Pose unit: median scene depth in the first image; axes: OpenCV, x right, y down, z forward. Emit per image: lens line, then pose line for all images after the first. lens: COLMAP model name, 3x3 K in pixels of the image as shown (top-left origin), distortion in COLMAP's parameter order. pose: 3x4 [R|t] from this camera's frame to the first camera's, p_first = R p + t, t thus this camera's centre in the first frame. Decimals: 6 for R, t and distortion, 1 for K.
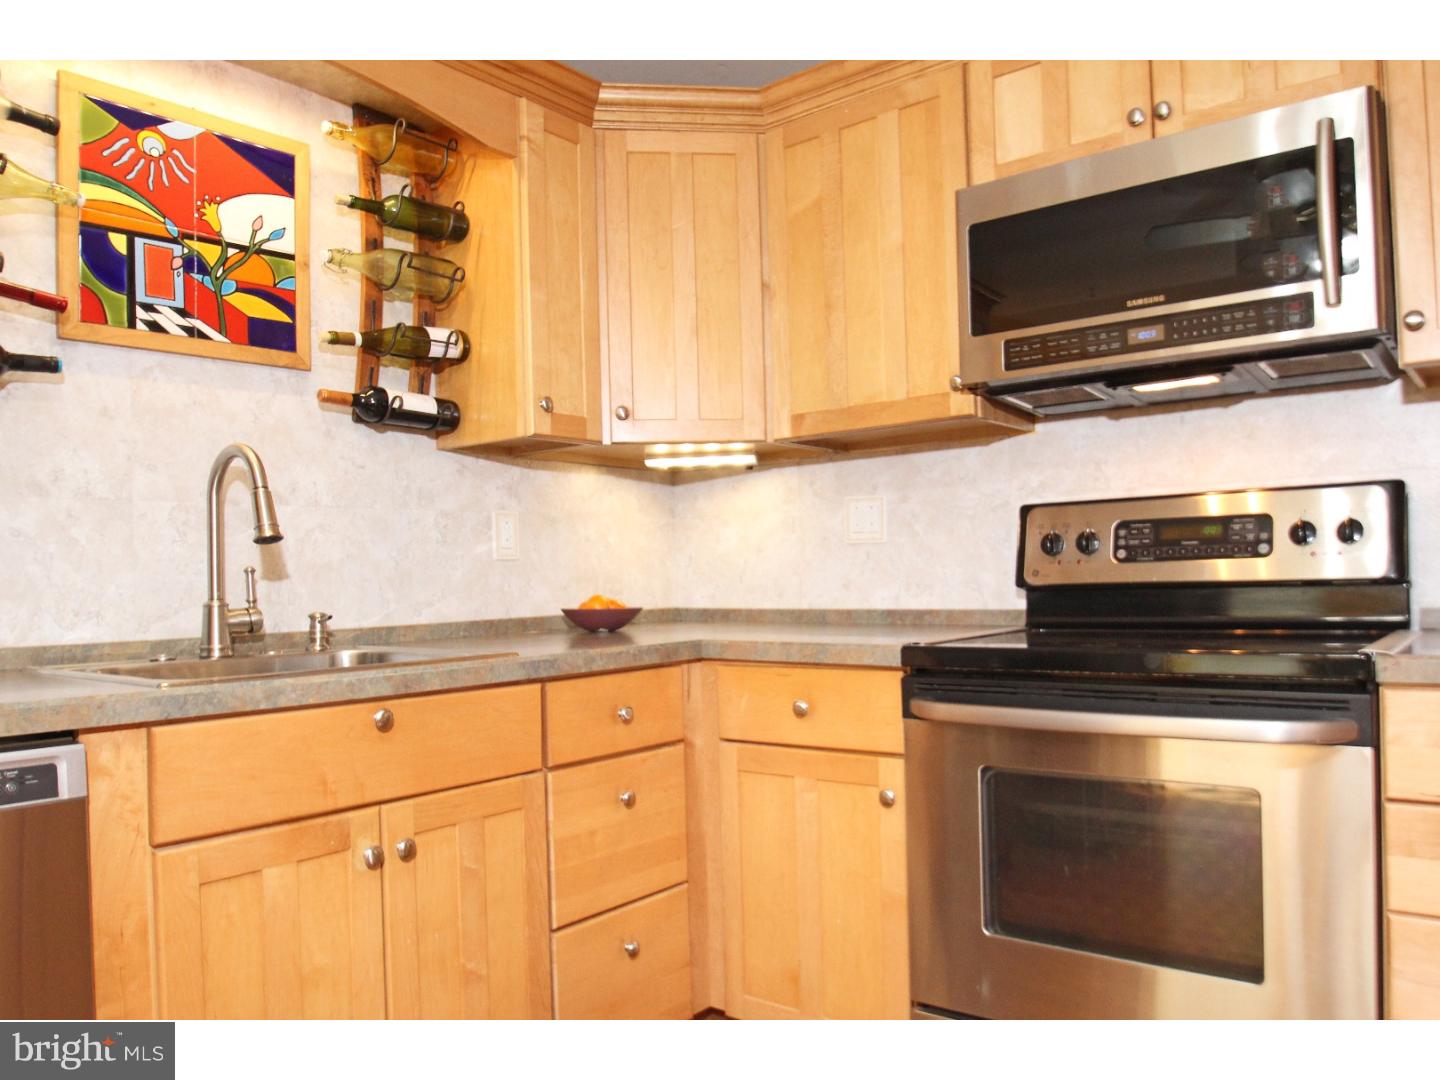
lens RADIAL K [[1039.1, 0, 753.6], [0, 1039.1, 563.5], [0, 0, 1]] dist [-0.034753, -0.001216]
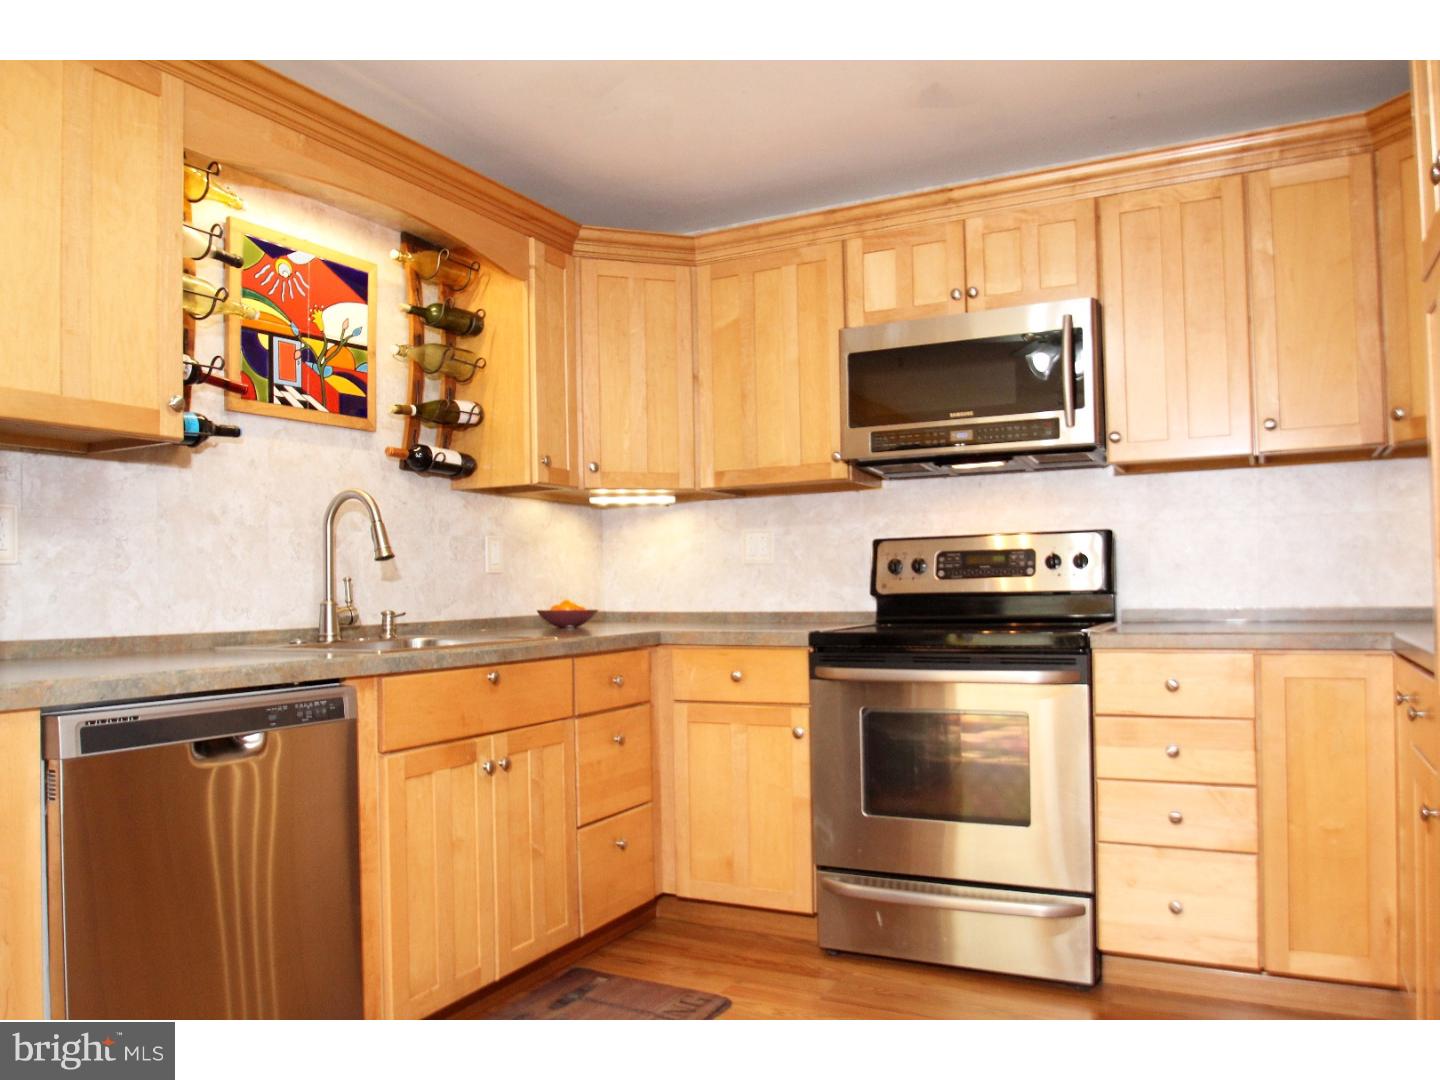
lens RADIAL K [[1039.1, 0, 753.6], [0, 1039.1, 563.5], [0, 0, 1]] dist [-0.034753, -0.001216]
pose [[0.979252, 0.011693, 0.202311, -0.224273], [-0.008691, 0.999839, -0.015722, 0.002357], [-0.202462, 0.013638, 0.979195, -0.437432]]
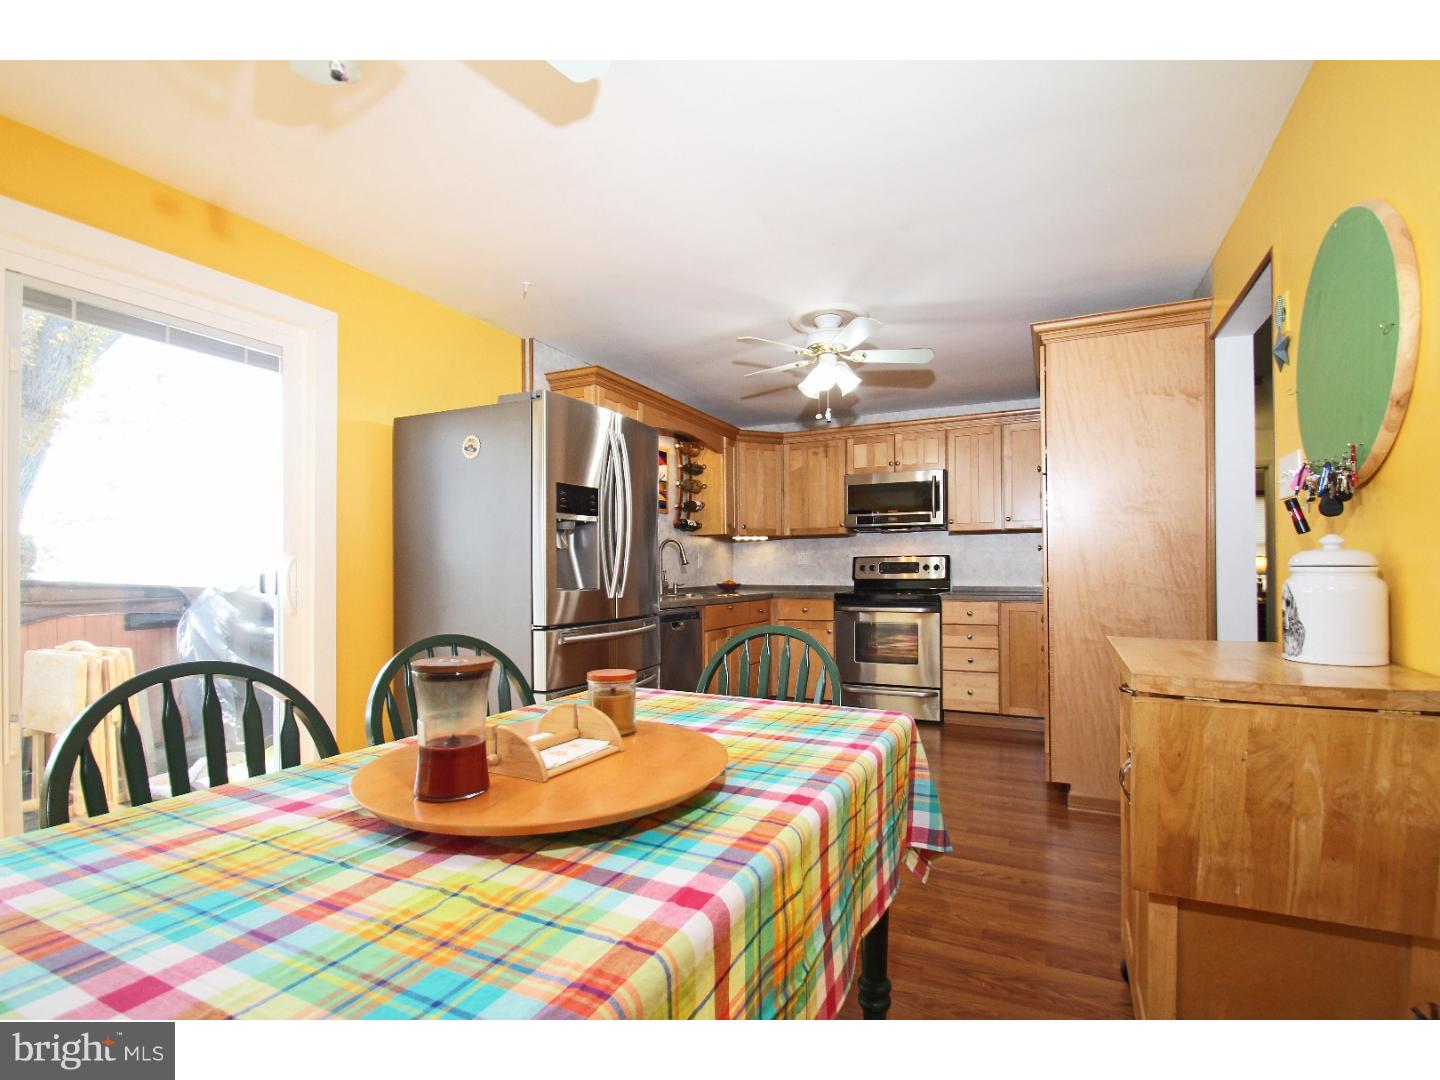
lens RADIAL K [[665.0, 0, 736.2], [0, 665.0, 559.6], [0, 0, 1]] dist [-0.001180, -0.000096]
pose [[0.973481, 0.025693, 0.227321, -0.742302], [-0.024093, 0.999662, -0.009811, -0.015932], [-0.227496, 0.004074, 0.973770, -1.295815]]
